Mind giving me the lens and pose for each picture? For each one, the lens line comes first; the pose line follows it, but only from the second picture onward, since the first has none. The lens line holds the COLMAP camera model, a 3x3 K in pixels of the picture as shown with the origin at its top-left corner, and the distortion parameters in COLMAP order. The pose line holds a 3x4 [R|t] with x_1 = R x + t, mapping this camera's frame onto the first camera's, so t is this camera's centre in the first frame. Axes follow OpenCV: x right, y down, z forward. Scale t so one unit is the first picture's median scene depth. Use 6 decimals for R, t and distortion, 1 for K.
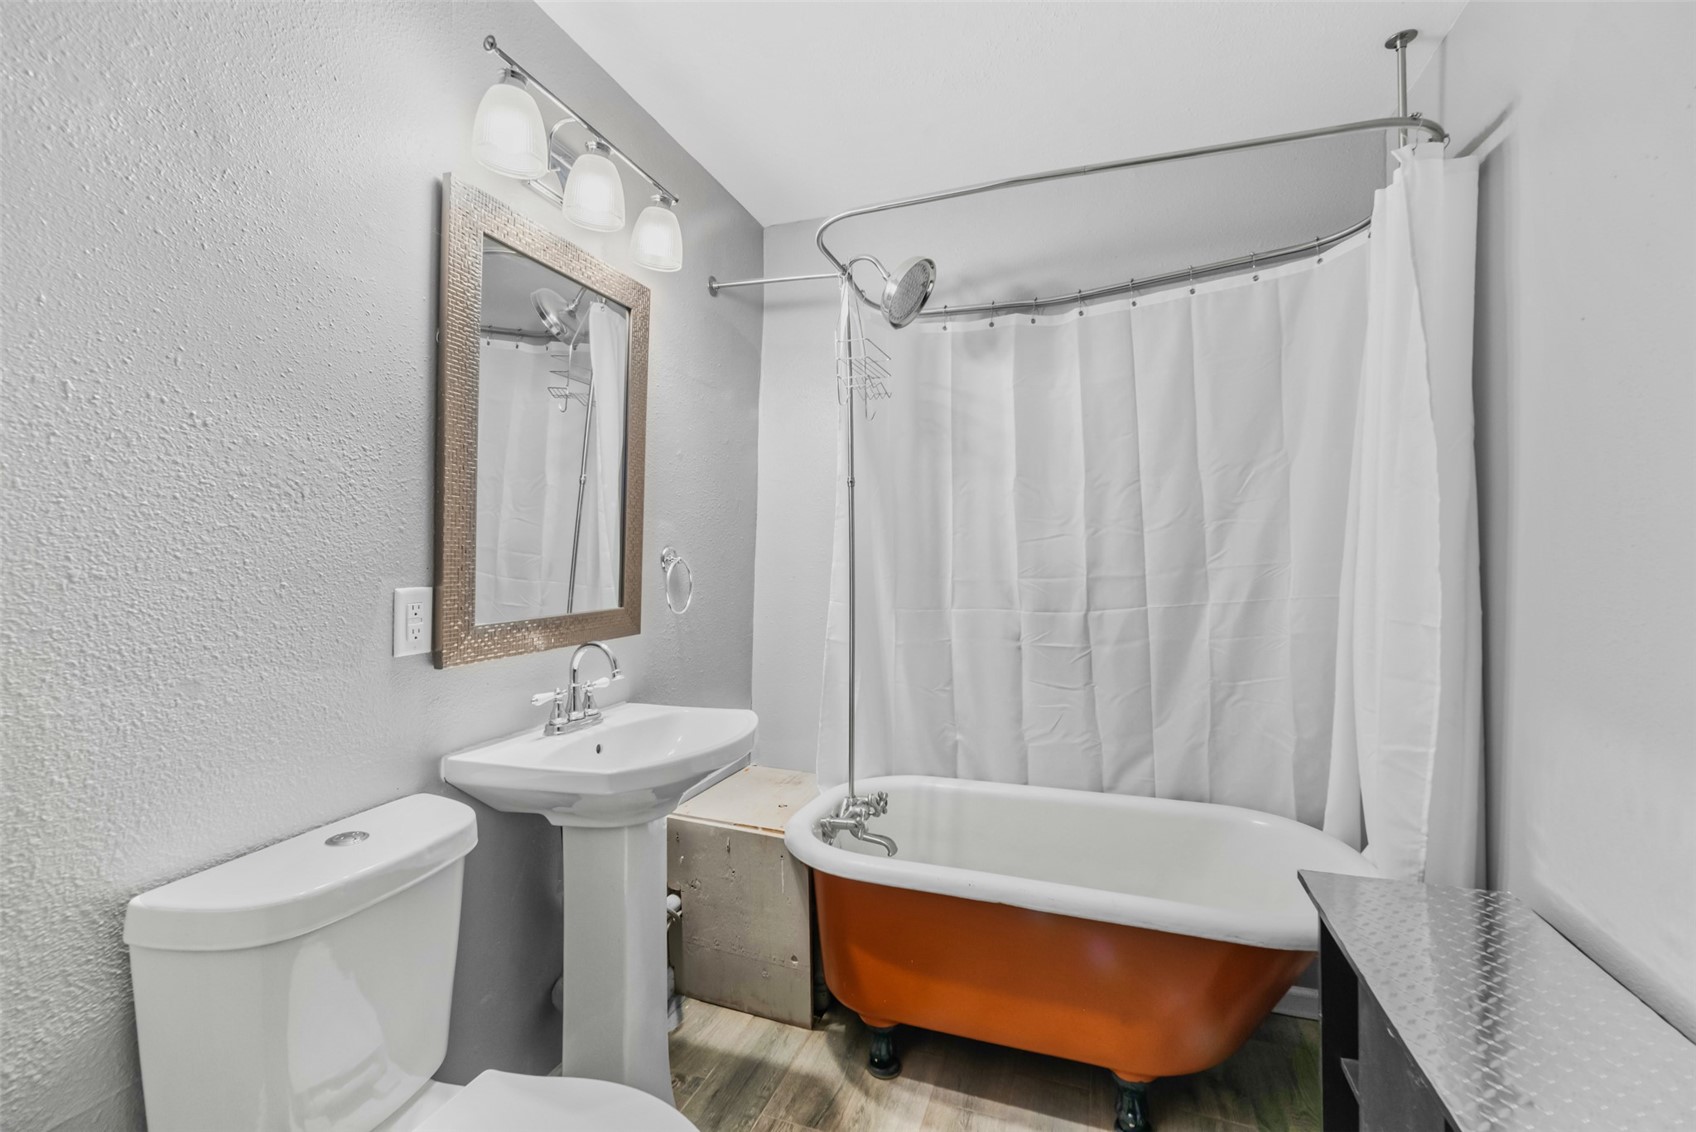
lens RADIAL K [[741.0, 0, 844.7], [0, 741.0, 568.0], [0, 0, 1]] dist [0.005091, 0.000213]
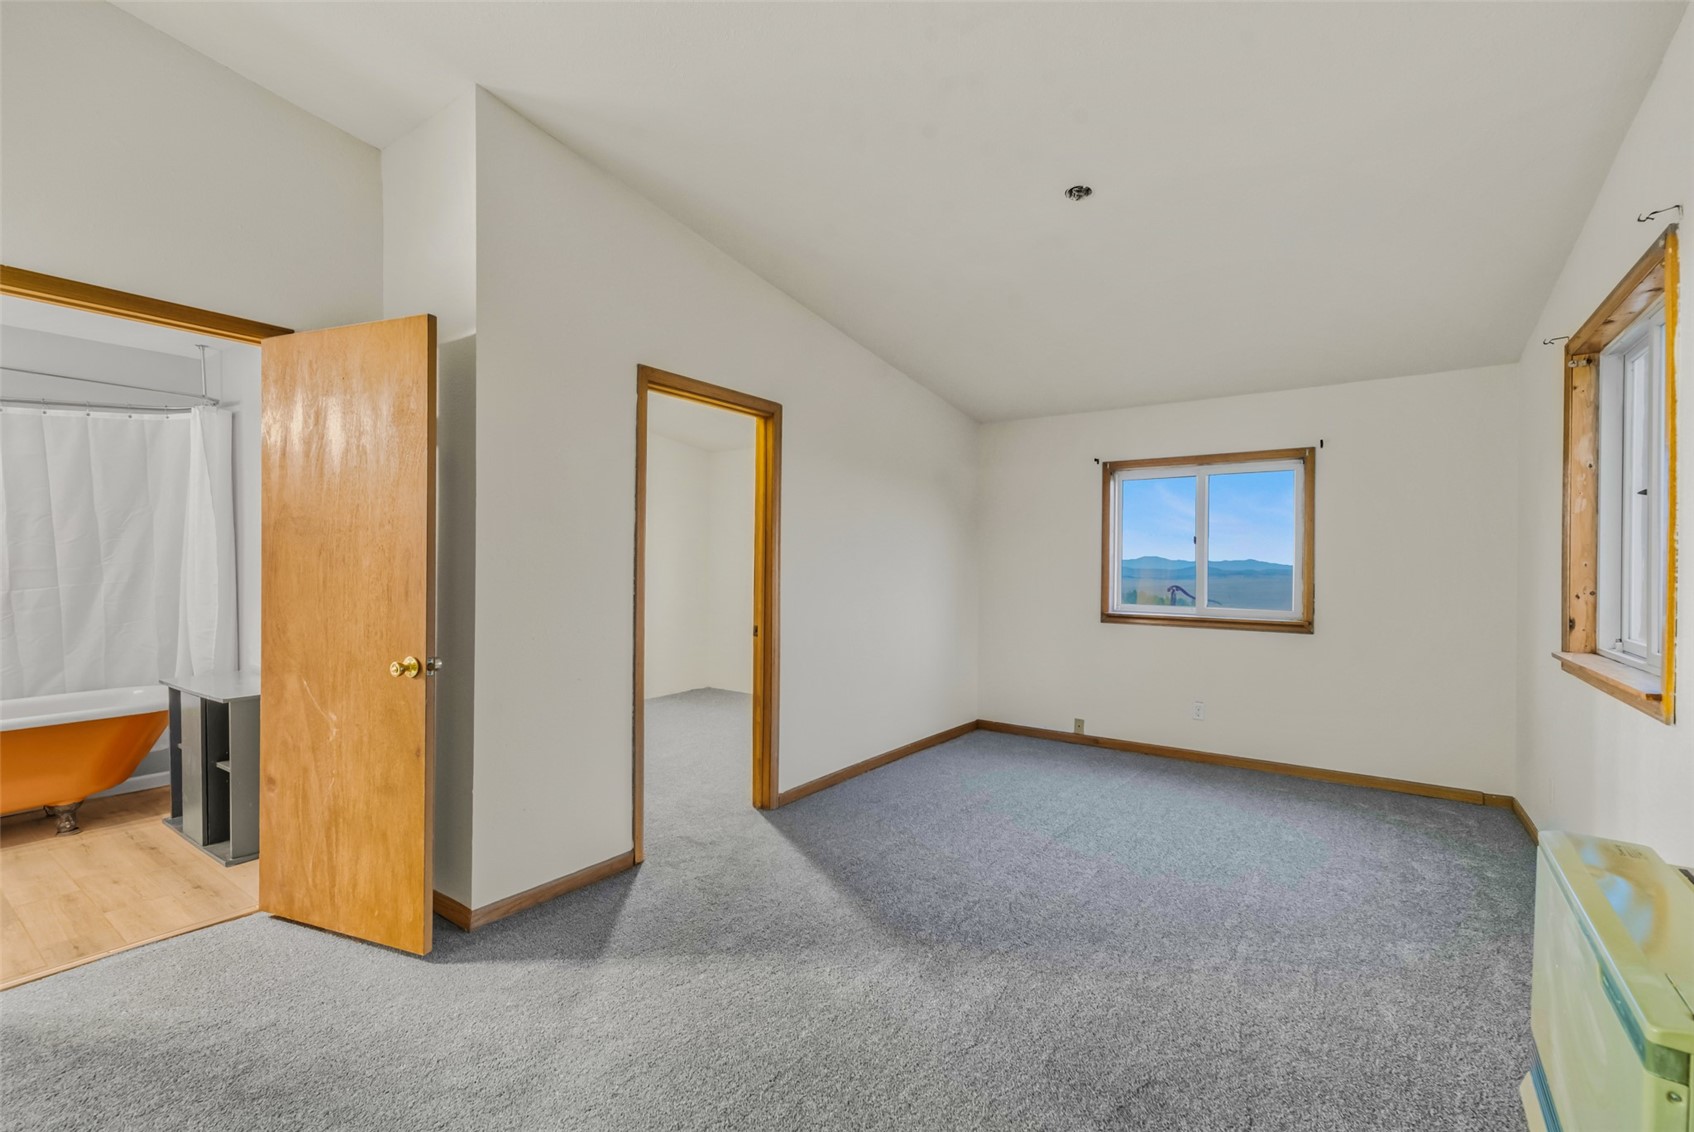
lens RADIAL K [[728.1, 0, 844.7], [0, 728.1, 574.8], [0, 0, 1]] dist [0.003622, 0.000639]
pose [[0.277863, -0.012572, 0.960538, -0.762285], [0.010064, 0.999898, 0.010176, 0.026039], [-0.960568, 0.006839, 0.277961, -1.312501]]
